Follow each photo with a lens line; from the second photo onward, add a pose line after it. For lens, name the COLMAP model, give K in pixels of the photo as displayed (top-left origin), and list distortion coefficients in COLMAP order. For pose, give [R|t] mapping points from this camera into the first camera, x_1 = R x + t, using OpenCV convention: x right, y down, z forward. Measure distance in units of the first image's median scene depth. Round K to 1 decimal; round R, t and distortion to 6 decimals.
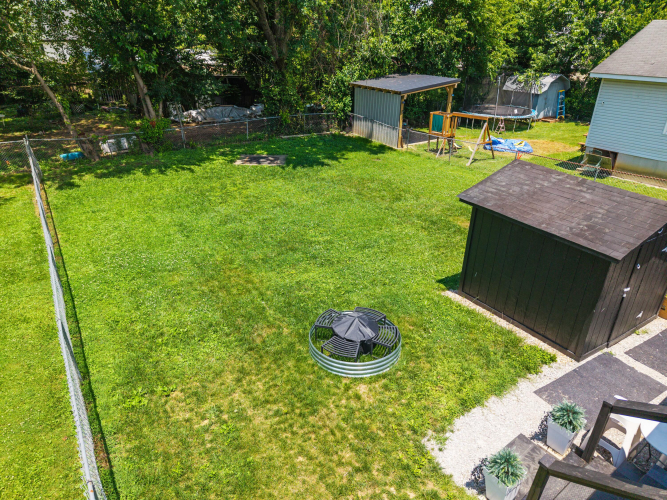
lens RADIAL K [[455.0, 0, 321.6], [0, 455.0, 248.3], [0, 0, 1]] dist [0.000410, -0.002253]
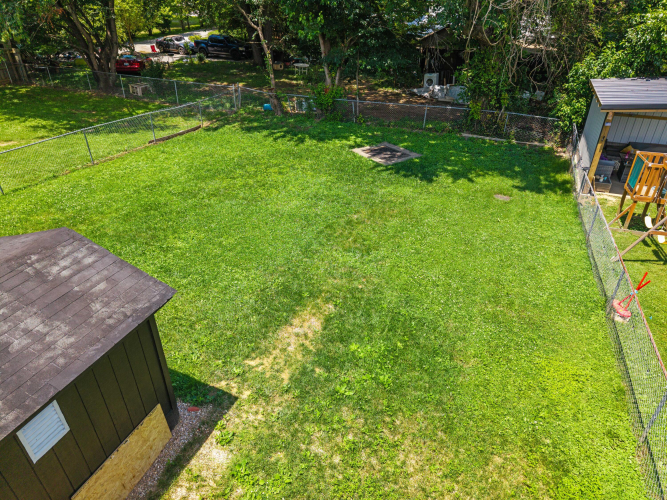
lens RADIAL K [[455.0, 0, 321.6], [0, 455.0, 248.3], [0, 0, 1]] dist [0.000410, -0.002253]
pose [[0.597539, 0.406611, -0.691096, 0.484699], [-0.349454, 0.907788, 0.231957, -0.192395], [0.721685, 0.102903, 0.684531, 0.342286]]
